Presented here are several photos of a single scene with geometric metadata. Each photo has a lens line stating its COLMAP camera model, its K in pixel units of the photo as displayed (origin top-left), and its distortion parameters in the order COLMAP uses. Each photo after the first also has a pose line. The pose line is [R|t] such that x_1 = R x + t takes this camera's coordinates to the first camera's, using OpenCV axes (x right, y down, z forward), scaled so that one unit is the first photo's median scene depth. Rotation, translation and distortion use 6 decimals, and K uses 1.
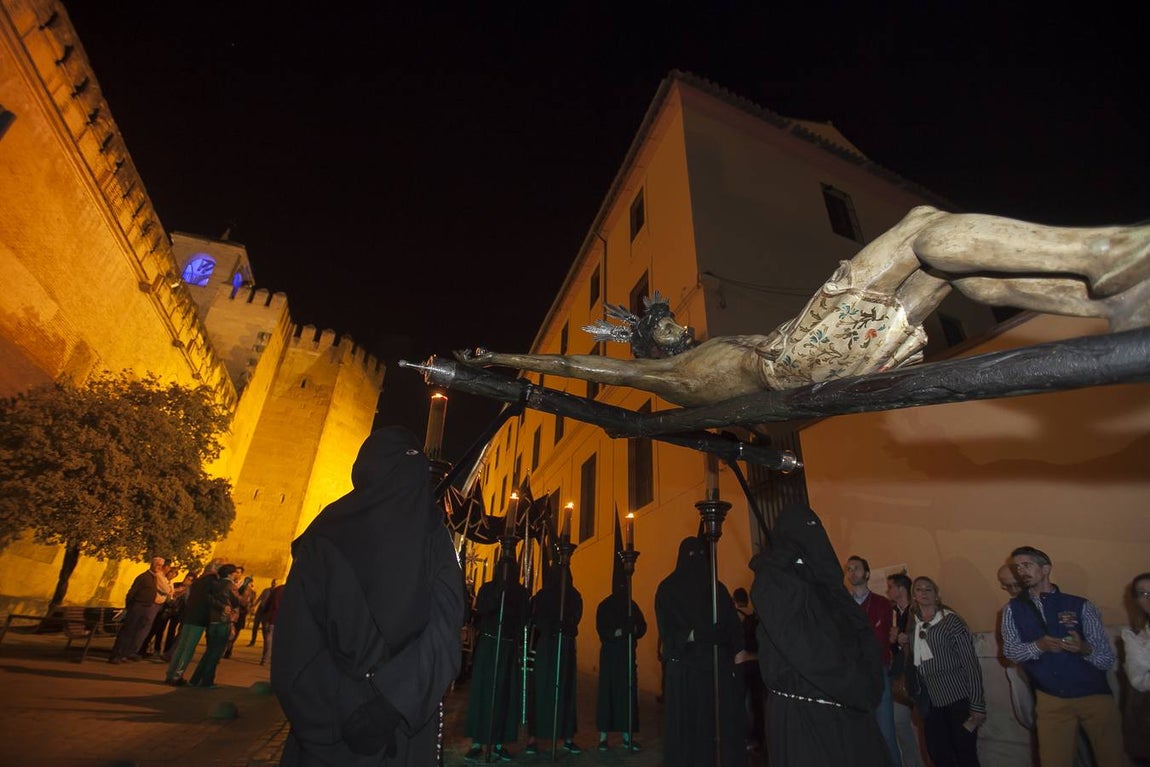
lens RADIAL K [[543.9, 0, 574.8], [0, 543.9, 377.8], [0, 0, 1]] dist [-0.048166, -0.000755]
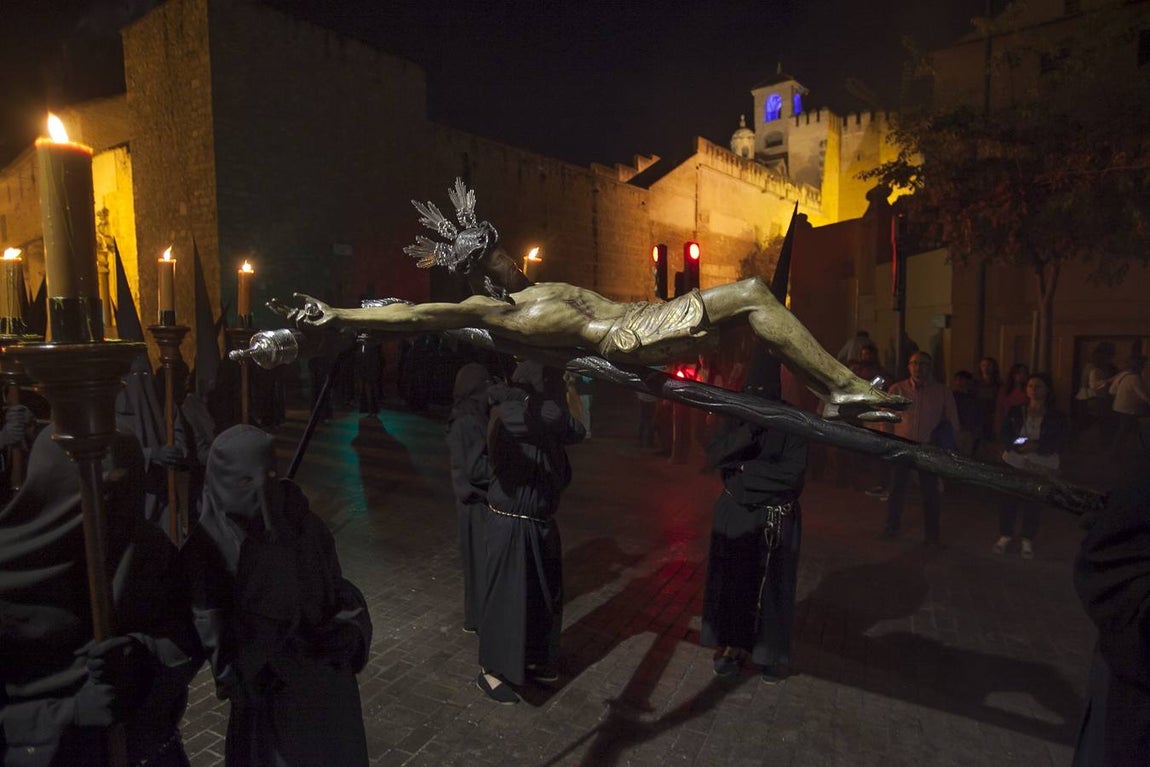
lens RADIAL K [[582.4, 0, 578.7], [0, 582.4, 378.7], [0, 0, 1]] dist [-0.041806, 0.007867]
pose [[0.490286, 0.025205, -0.871197, 0.533429], [0.442026, 0.854297, 0.273477, -0.251103], [0.751154, -0.519173, 0.407709, -0.567938]]
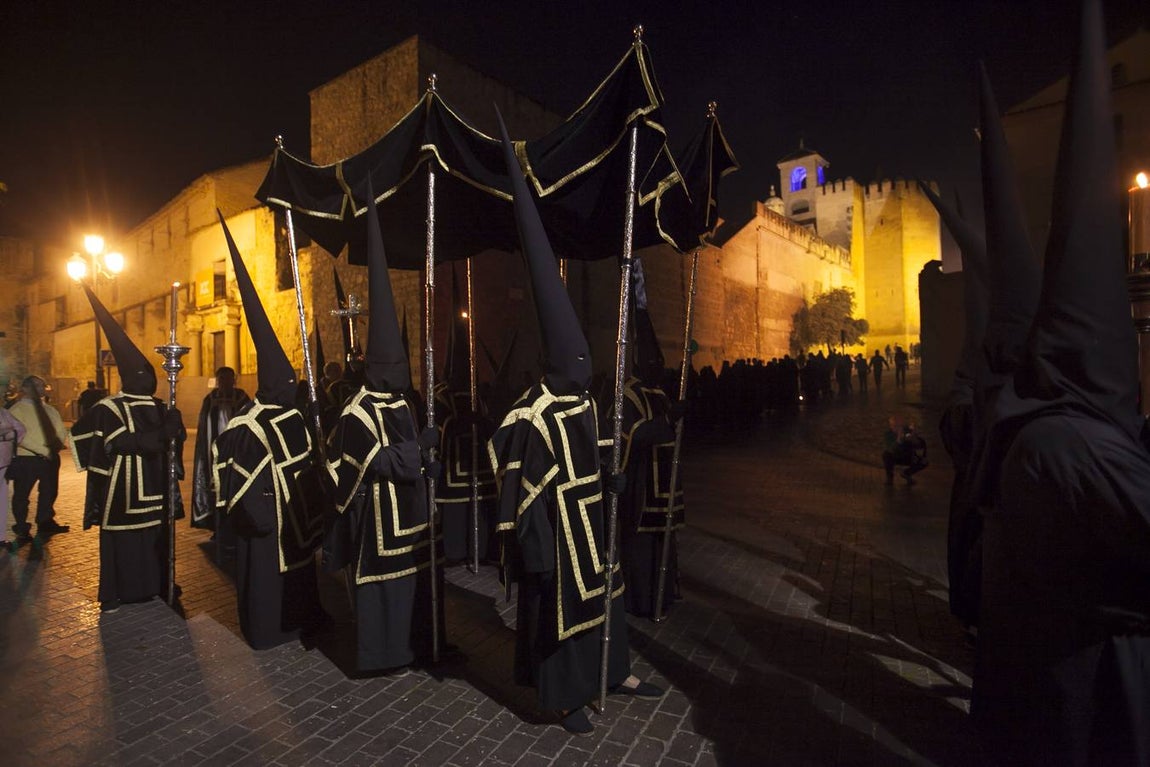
lens RADIAL K [[543.9, 0, 580.8], [0, 543.9, 384.3], [0, 0, 1]] dist [-0.048166, -0.000755]
pose [[0.475192, -0.055154, -0.878152, 0.459273], [0.451941, 0.871619, 0.189814, -0.285941], [0.754945, -0.487071, 0.439113, -0.642914]]
